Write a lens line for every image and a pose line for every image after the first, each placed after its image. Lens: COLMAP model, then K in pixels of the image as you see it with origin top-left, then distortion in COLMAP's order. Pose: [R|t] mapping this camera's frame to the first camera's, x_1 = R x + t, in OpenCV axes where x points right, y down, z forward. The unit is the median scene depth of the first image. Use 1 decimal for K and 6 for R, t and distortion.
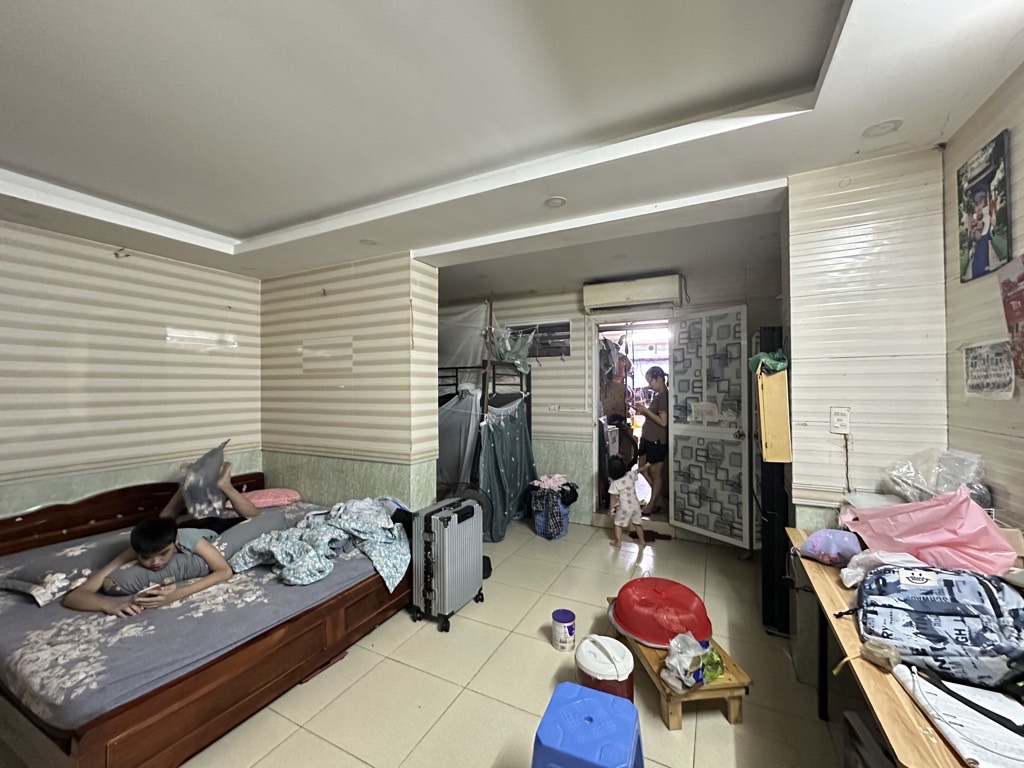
lens RADIAL K [[406.9, 0, 512.0], [0, 406.9, 384.0], [0, 0, 1]] dist [0.000107, 0.000088]
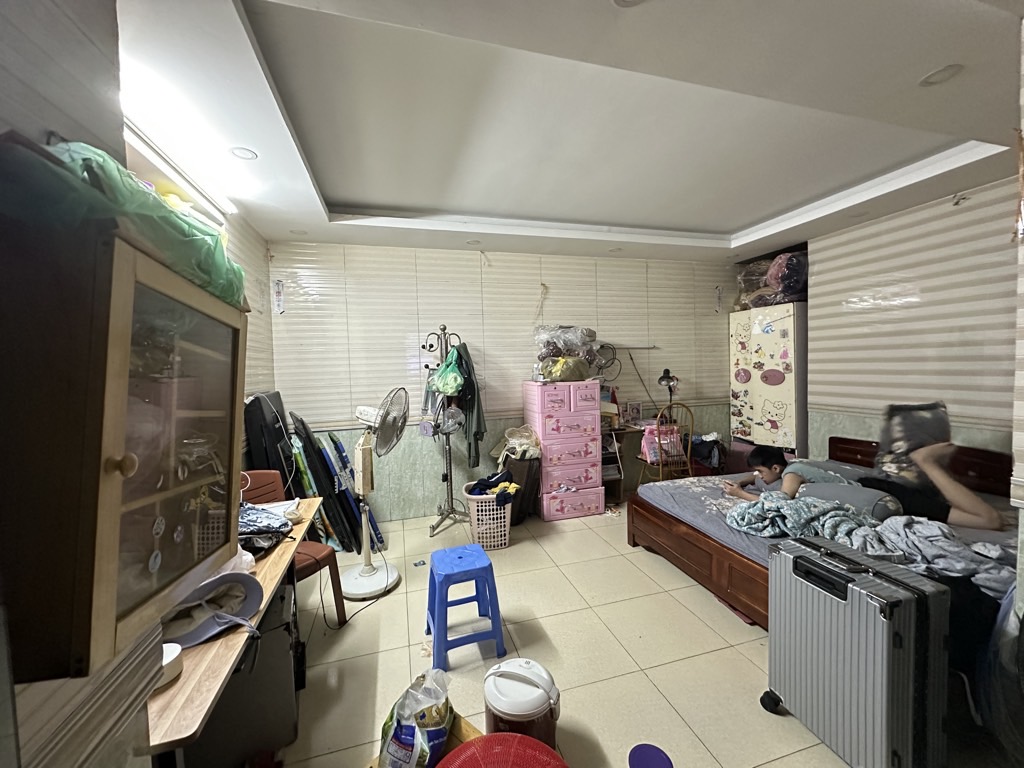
lens RADIAL K [[406.9, 0, 512.0], [0, 406.9, 384.0], [0, 0, 1]] dist [0.000107, 0.000088]
pose [[-0.735202, 0.057737, -0.675385, 0.597987], [0.039110, 0.998319, 0.042770, 0.032332], [0.676719, 0.005031, -0.736224, 1.267963]]
